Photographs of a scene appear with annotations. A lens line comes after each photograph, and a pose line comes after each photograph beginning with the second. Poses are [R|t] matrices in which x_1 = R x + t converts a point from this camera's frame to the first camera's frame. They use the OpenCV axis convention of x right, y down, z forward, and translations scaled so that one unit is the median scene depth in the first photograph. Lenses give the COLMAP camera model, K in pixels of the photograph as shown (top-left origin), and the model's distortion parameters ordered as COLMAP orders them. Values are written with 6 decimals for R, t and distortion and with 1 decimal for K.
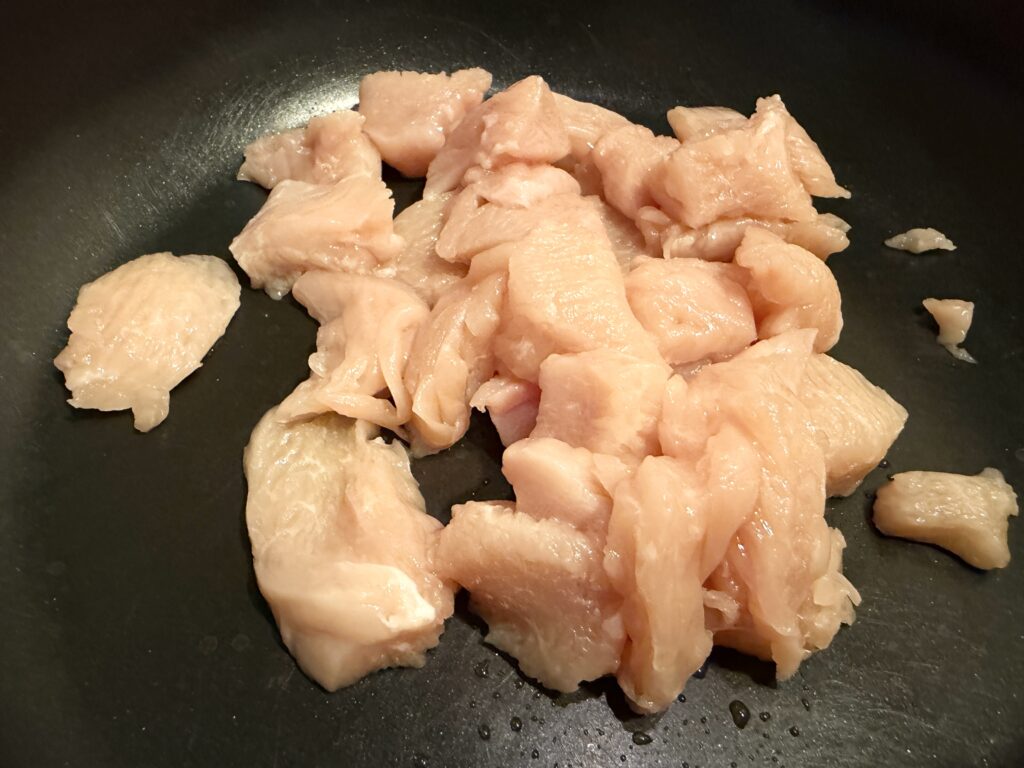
lens RADIAL K [[700.7, 0, 527.4], [0, 700.7, 384.9], [0, 0, 1]] dist [0.034387, -0.026698]
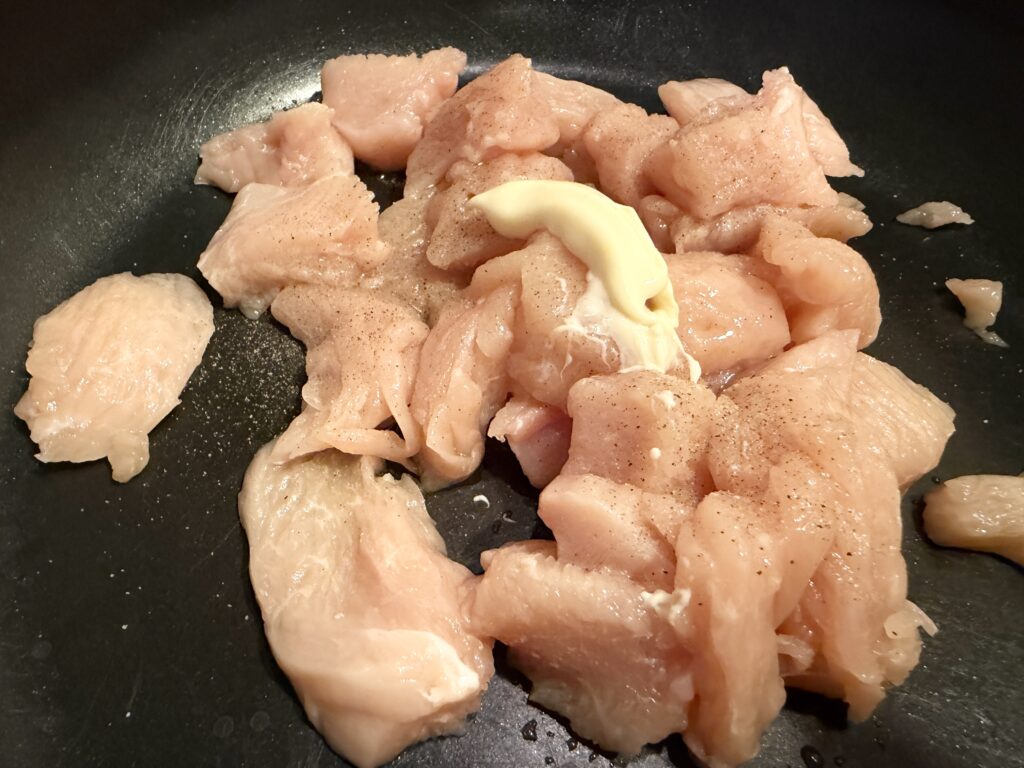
lens RADIAL K [[717.7, 0, 512.0], [0, 717.7, 384.0], [0, 0, 1]] dist [0.023433, -0.006749]
pose [[0.997608, -0.059029, 0.035963, -0.075174], [0.057684, 0.997635, 0.037369, -0.065050], [-0.038084, -0.035206, 0.998654, 0.066788]]
